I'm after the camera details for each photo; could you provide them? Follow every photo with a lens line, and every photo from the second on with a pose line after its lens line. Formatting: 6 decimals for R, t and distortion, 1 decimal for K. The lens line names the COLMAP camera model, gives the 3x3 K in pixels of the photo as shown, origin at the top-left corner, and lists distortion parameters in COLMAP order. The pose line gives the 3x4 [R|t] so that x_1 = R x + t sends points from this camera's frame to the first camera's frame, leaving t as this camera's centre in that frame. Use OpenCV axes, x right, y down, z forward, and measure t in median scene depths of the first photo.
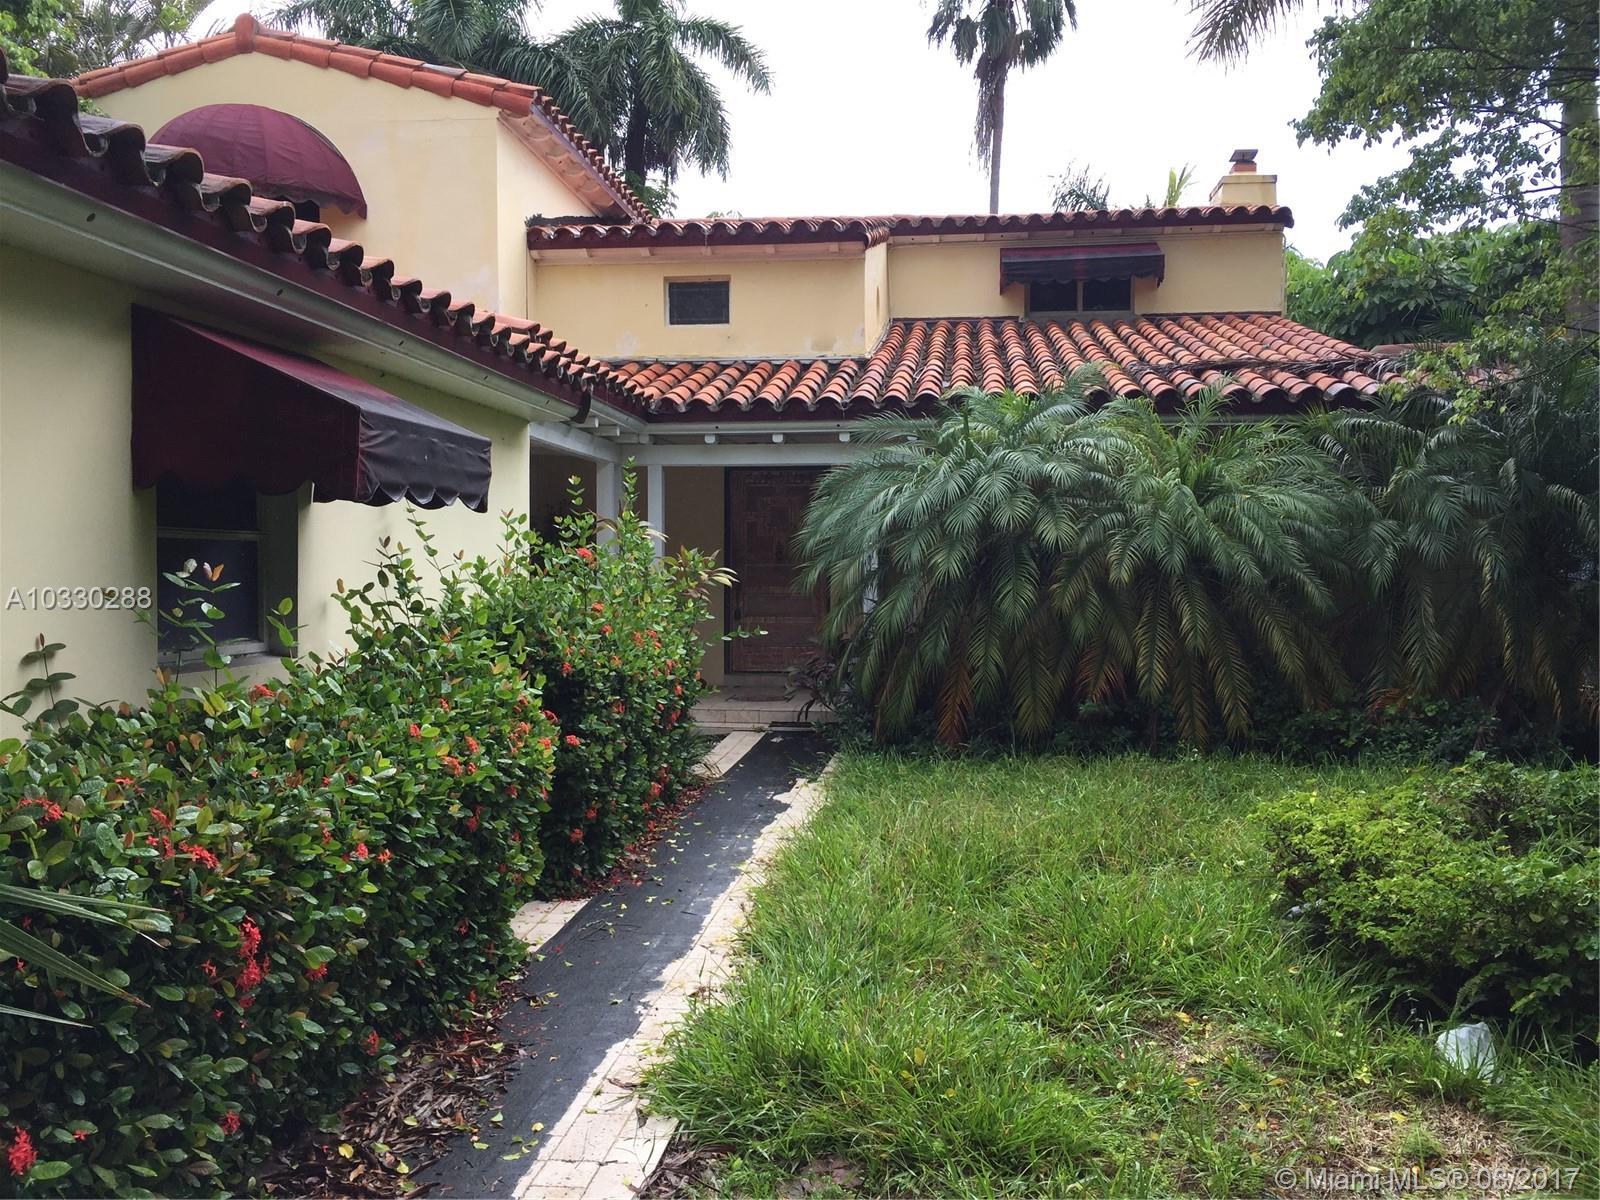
lens RADIAL K [[1375.4, 0, 805.2], [0, 1375.4, 603.3], [0, 0, 1]] dist [0.060904, -0.048509]
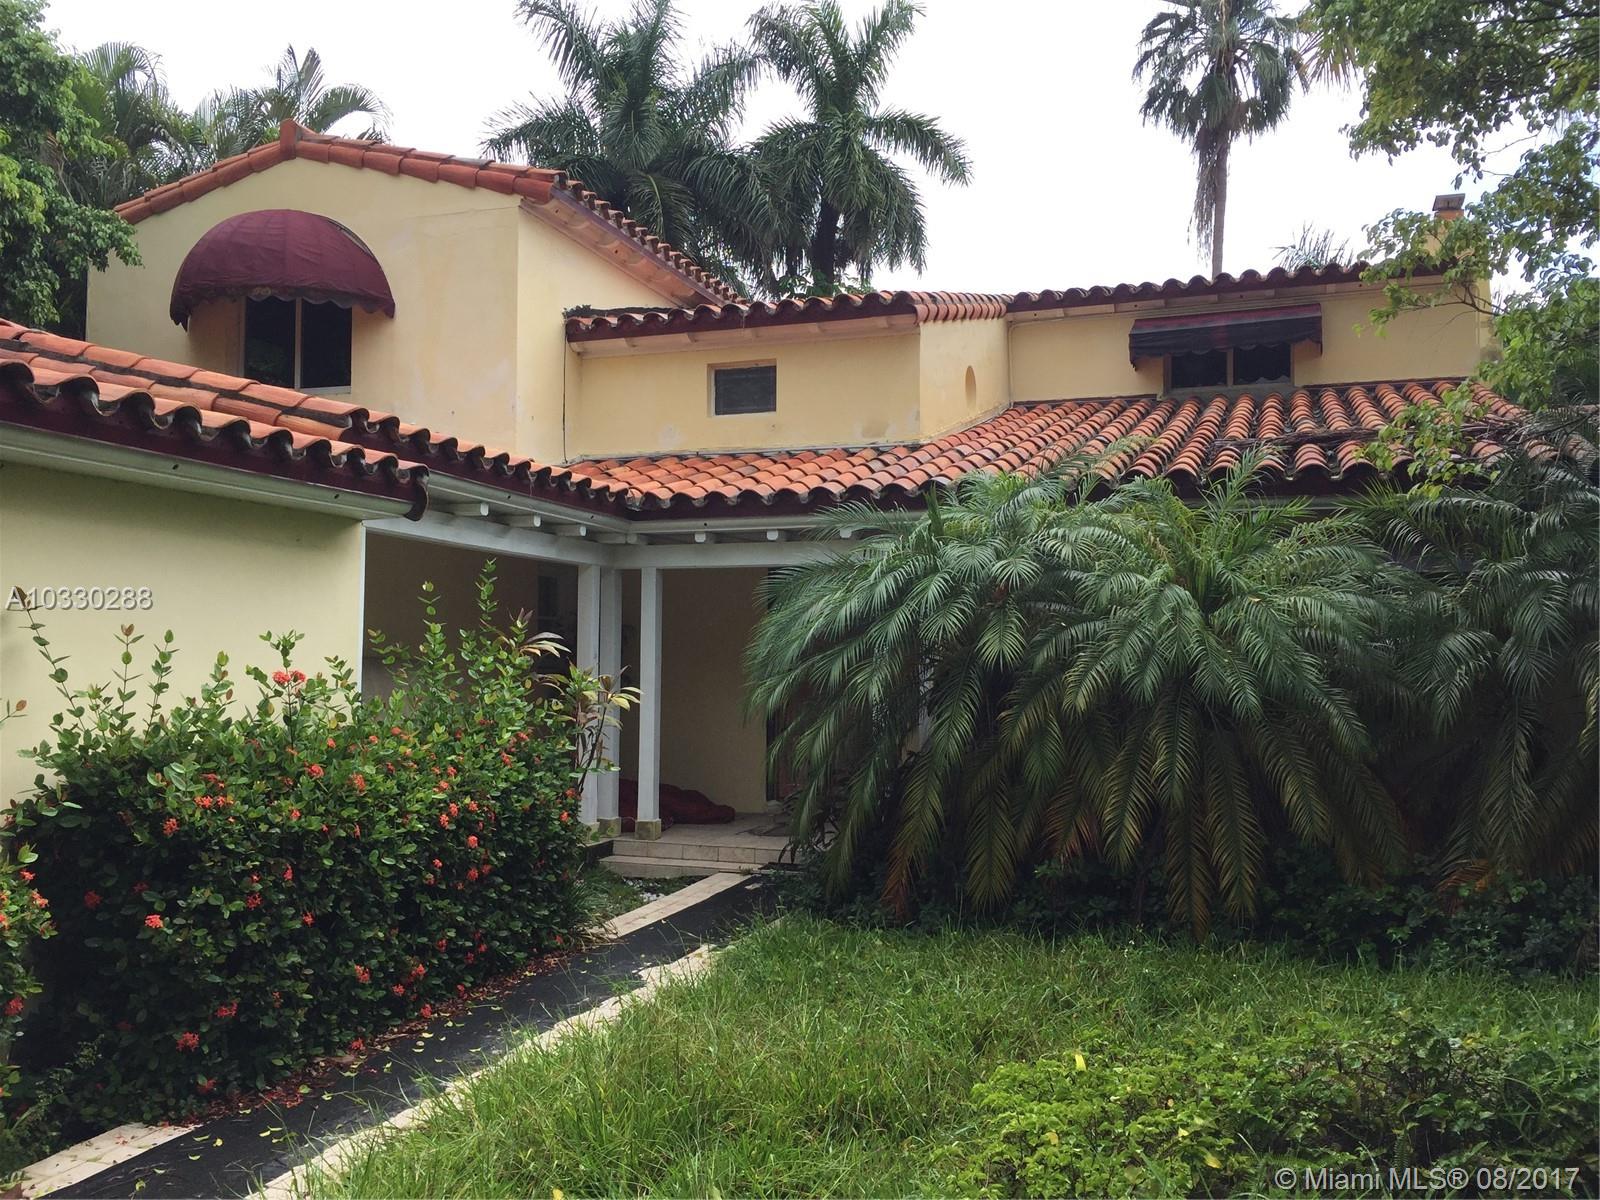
lens RADIAL K [[1375.4, 0, 802.9], [0, 1375.4, 603.7], [0, 0, 1]] dist [0.060904, -0.048509]
pose [[0.976521, -0.006157, -0.215333, 0.166168], [-0.009531, 0.997378, -0.071742, -0.012416], [0.215210, 0.072110, 0.973902, 0.137689]]
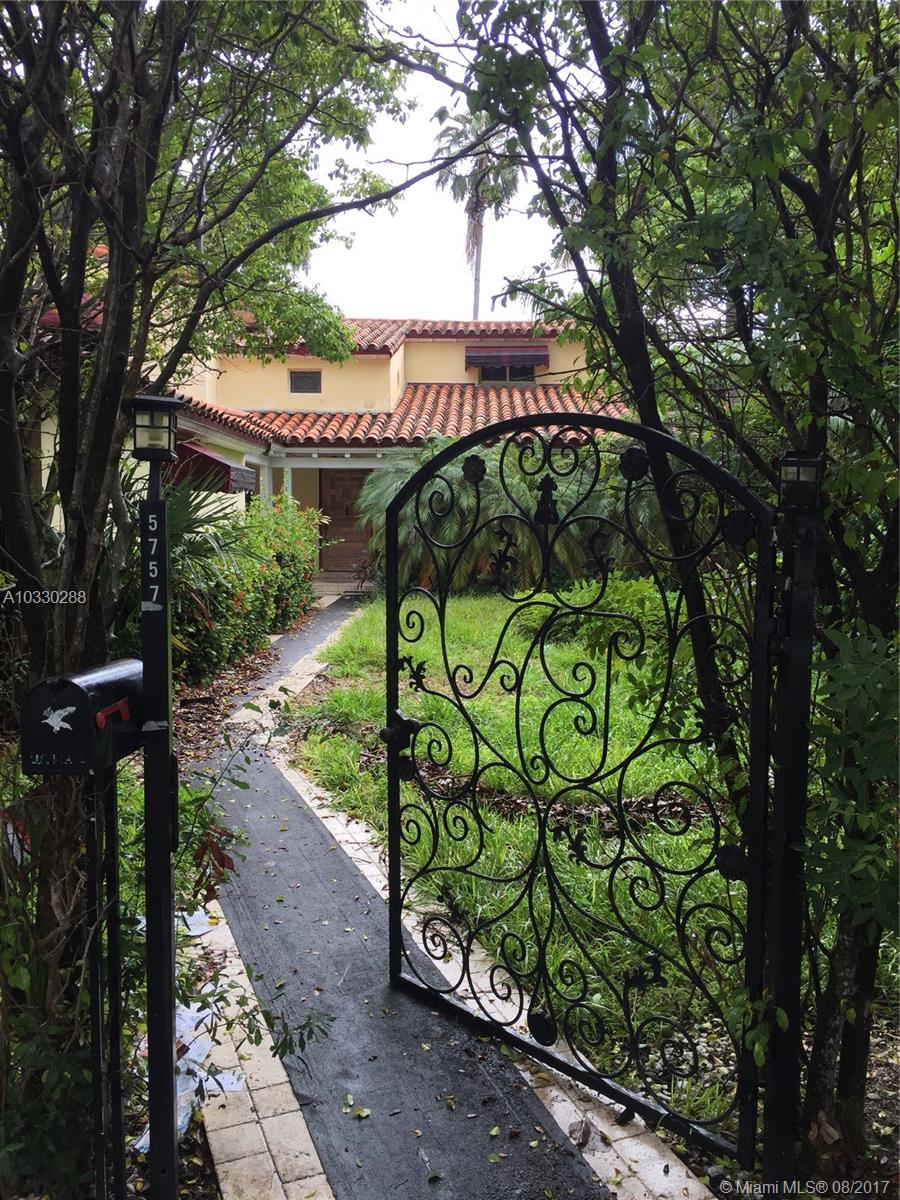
lens RADIAL K [[1031.5, 0, 450.7], [0, 1031.5, 594.2], [0, 0, 1]] dist [0.060904, -0.048509]
pose [[0.995869, 0.000737, 0.090800, -0.005379], [-0.004642, 0.999073, 0.042802, 0.020689], [-0.090684, -0.043047, 0.994949, -0.527079]]
